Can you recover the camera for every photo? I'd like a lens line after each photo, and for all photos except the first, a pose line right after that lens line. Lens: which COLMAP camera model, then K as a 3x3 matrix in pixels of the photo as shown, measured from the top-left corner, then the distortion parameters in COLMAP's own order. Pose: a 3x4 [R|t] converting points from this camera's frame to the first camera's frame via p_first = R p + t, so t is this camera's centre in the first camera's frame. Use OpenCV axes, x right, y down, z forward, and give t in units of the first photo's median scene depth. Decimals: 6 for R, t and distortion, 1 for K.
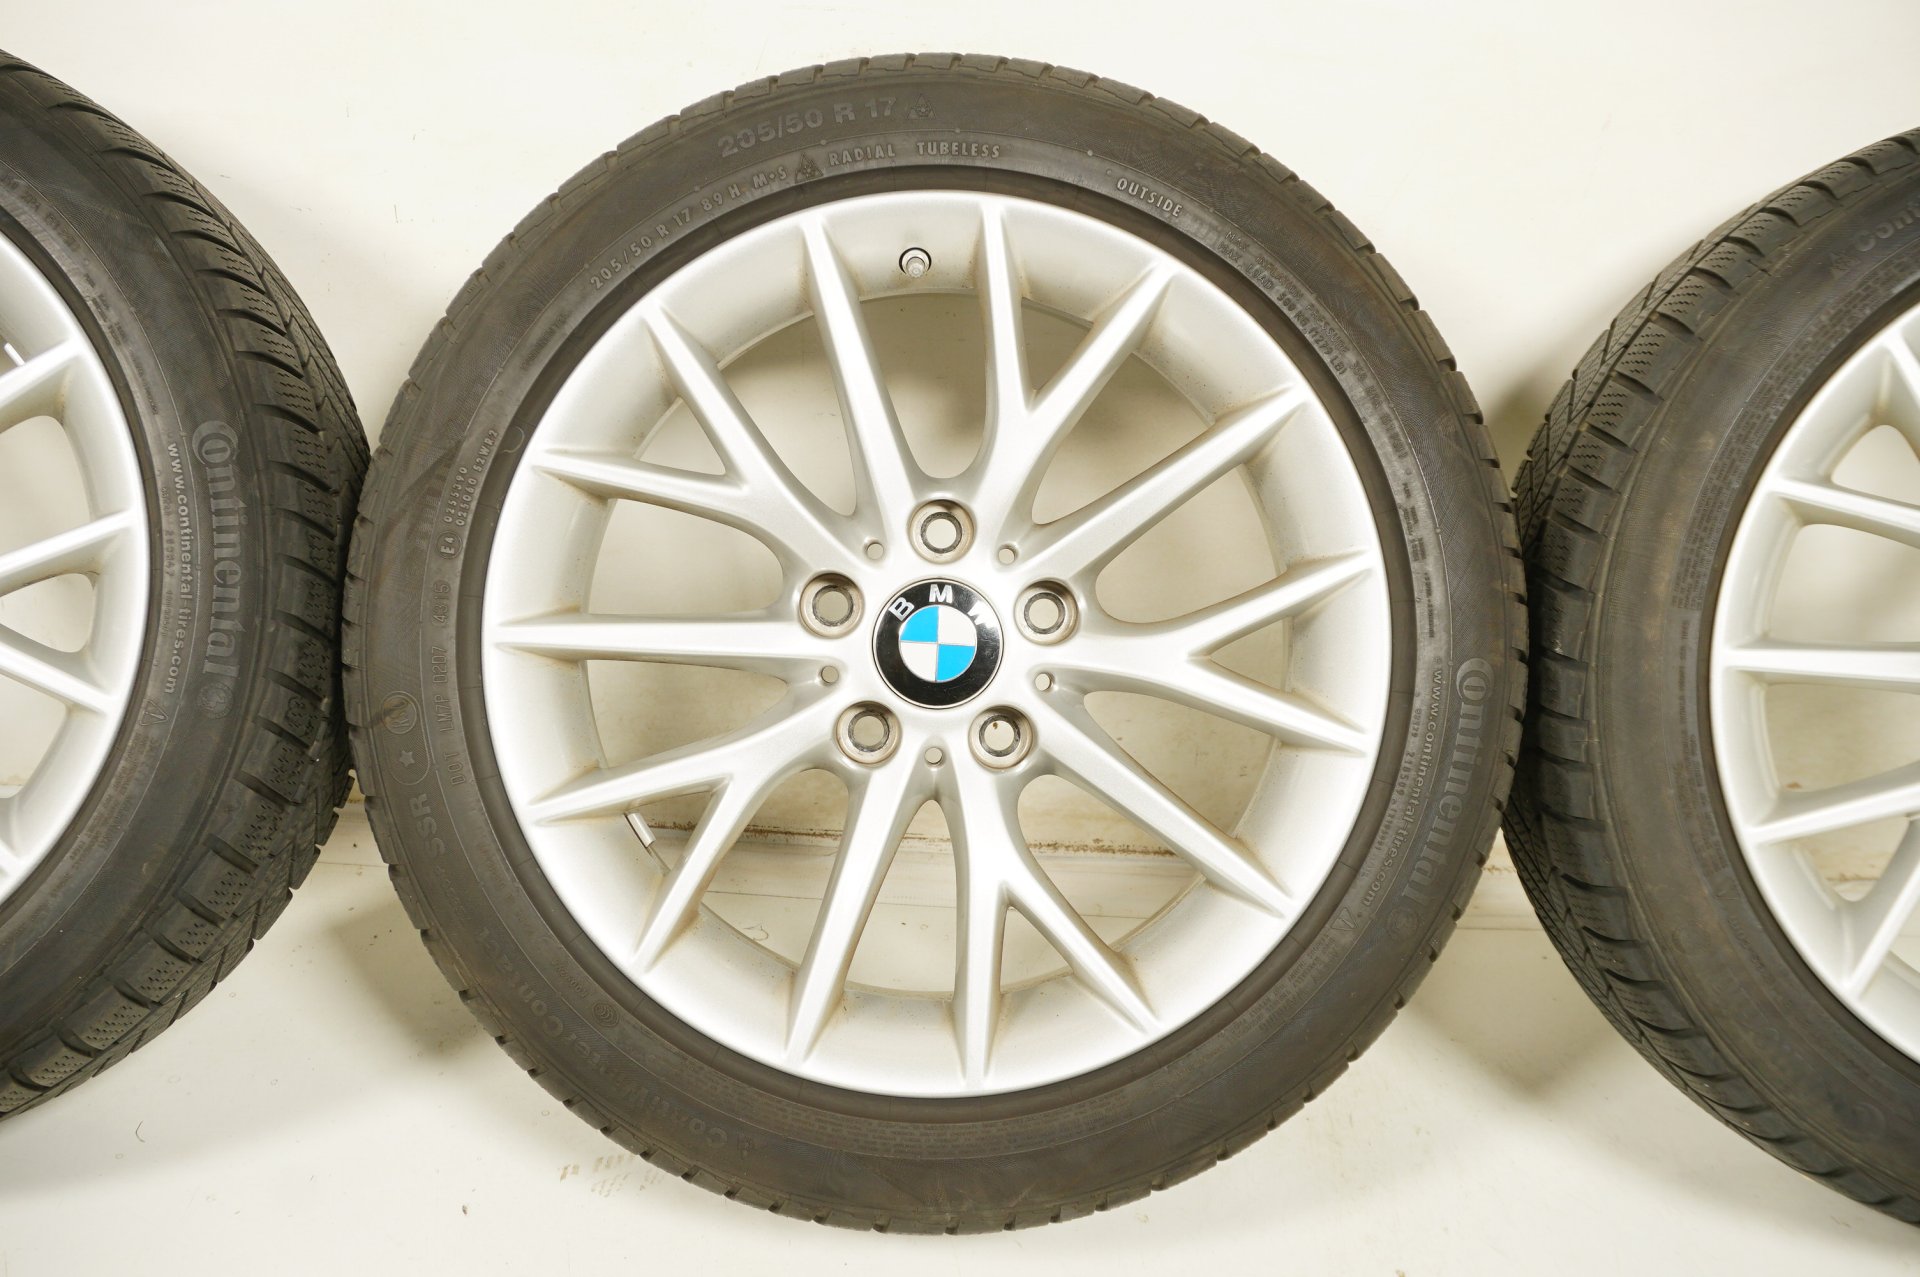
lens RADIAL K [[2093.4, 0, 961.2], [0, 2093.4, 536.6], [0, 0, 1]] dist [-0.009101, 0.034341]
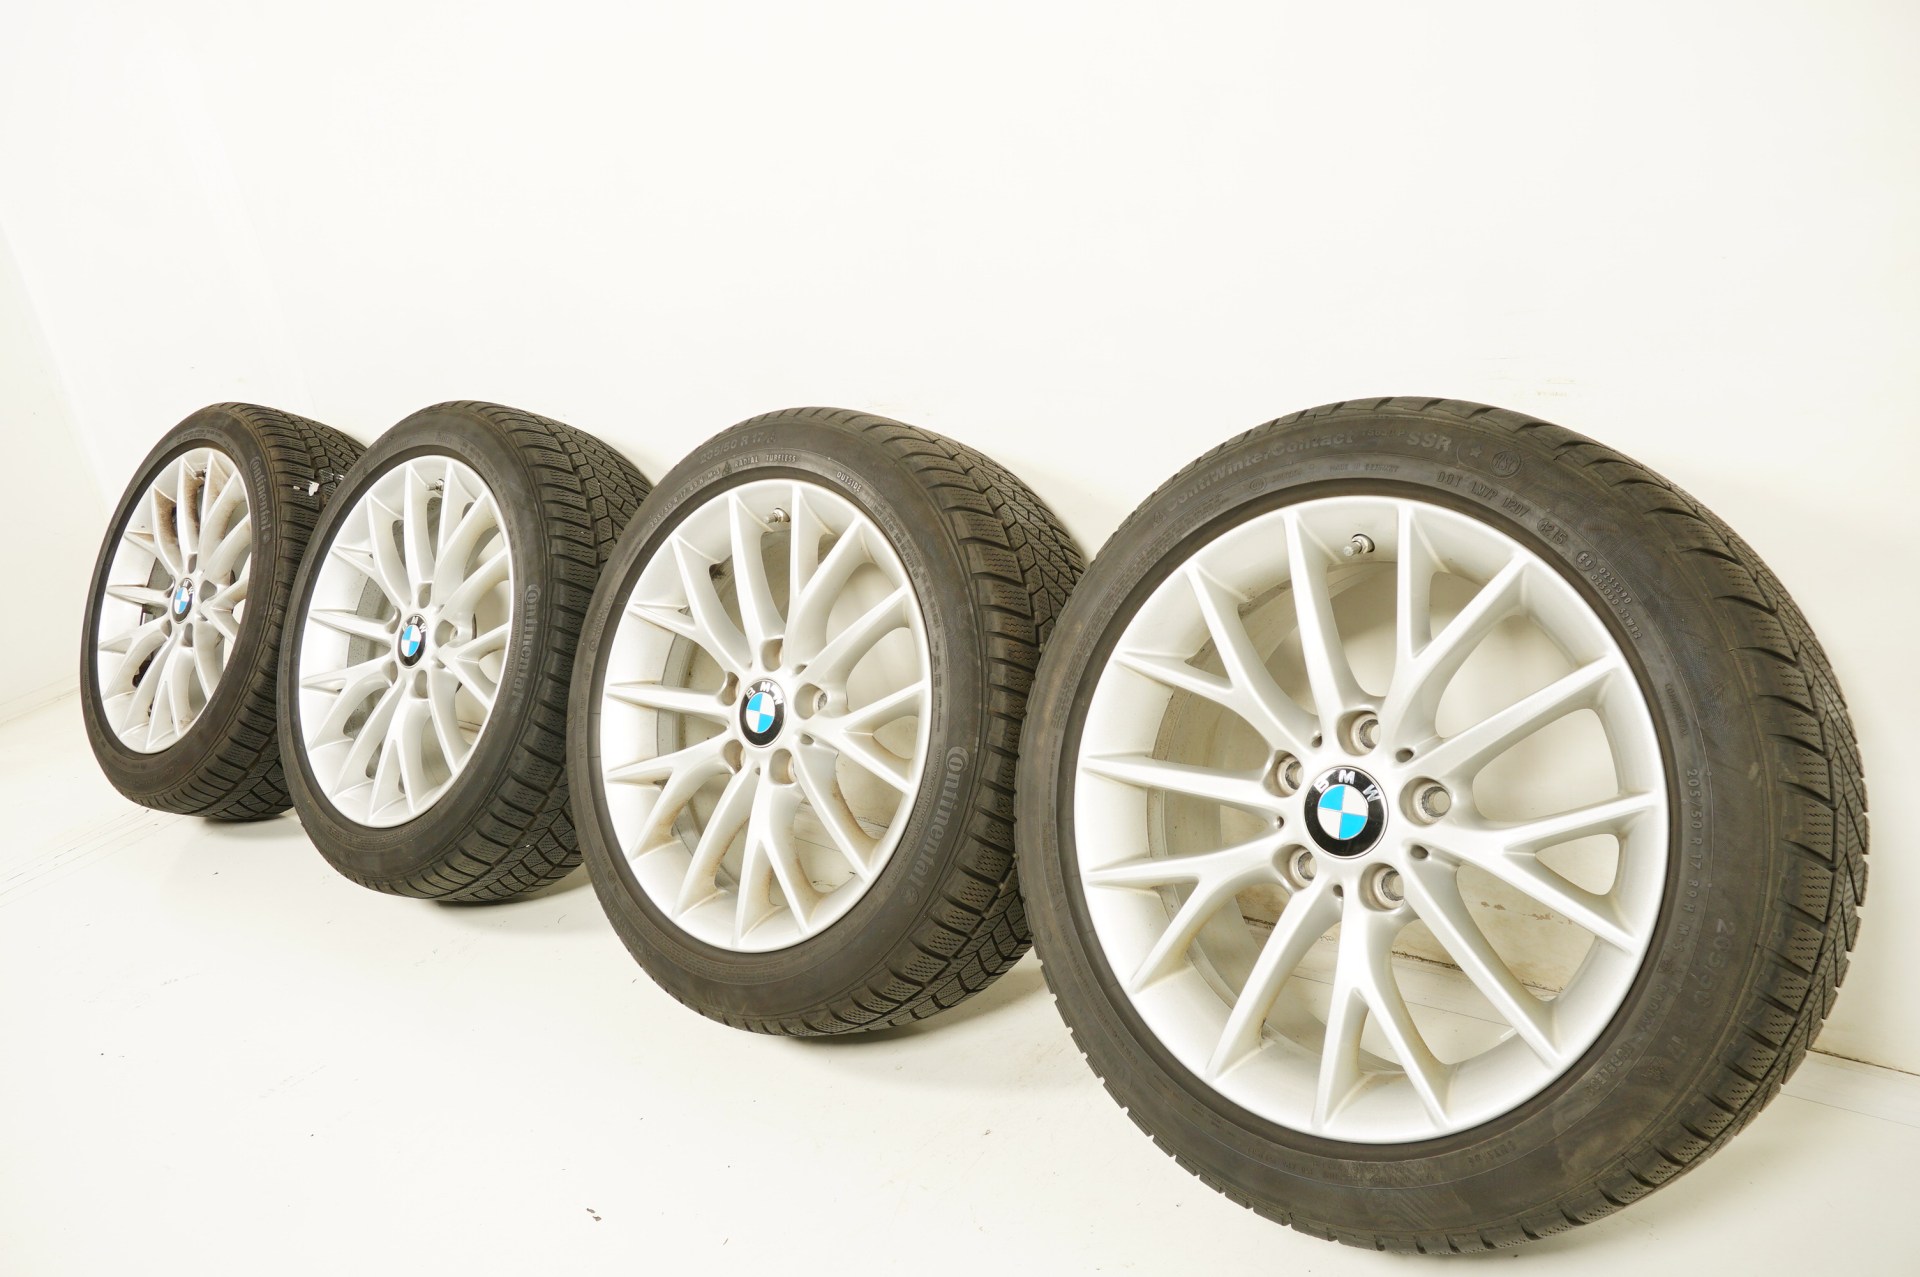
lens RADIAL K [[1618.9, 0, 960.0], [0, 1618.9, 638.5], [0, 0, 1]] dist [0.025373, 0.005987]
pose [[0.754474, 0.053858, -0.654116, 1.106823], [-0.110915, 0.992756, -0.046192, 0.031403], [0.646890, 0.107402, 0.754982, -0.004417]]
